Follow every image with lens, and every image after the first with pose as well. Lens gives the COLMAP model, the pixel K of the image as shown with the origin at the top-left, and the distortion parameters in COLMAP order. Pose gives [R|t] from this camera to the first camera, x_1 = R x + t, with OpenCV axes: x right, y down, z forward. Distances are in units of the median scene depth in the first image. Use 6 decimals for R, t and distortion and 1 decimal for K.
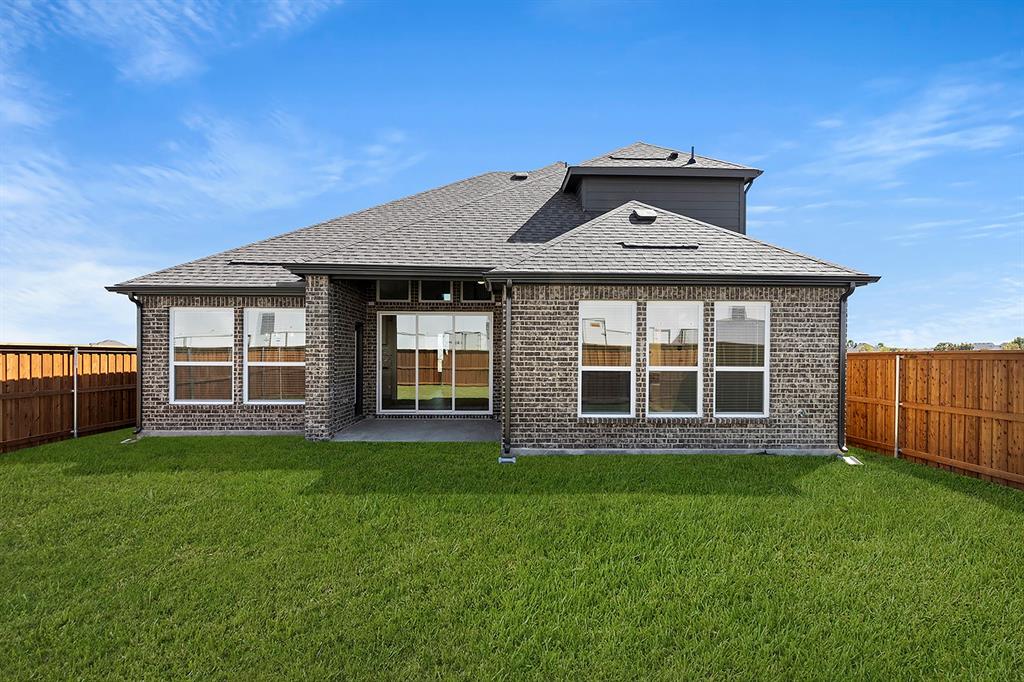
lens RADIAL K [[557.3, 0, 512.0], [0, 557.3, 340.3], [0, 0, 1]] dist [0.004030, 0.000878]
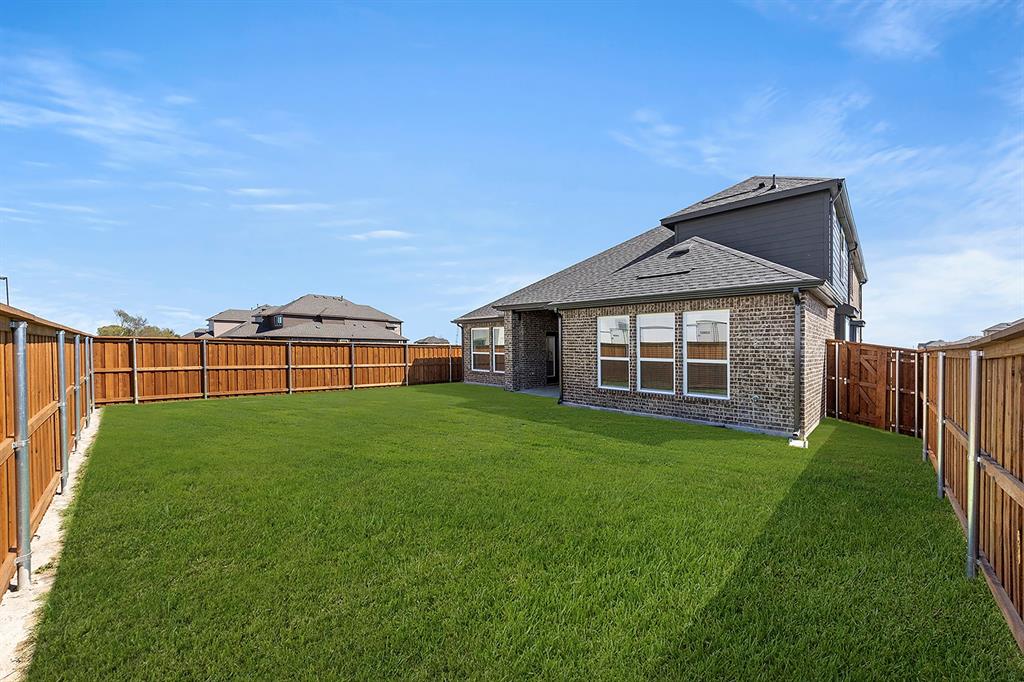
lens RADIAL K [[436.9, 0, 511.8], [0, 436.9, 346.8], [0, 0, 1]] dist [0.000062, 0.000031]
pose [[0.642232, -0.000042, -0.766511, 0.905617], [0.008187, 0.999943, 0.006806, 0.005911], [0.766467, -0.010647, 0.642196, -0.023863]]
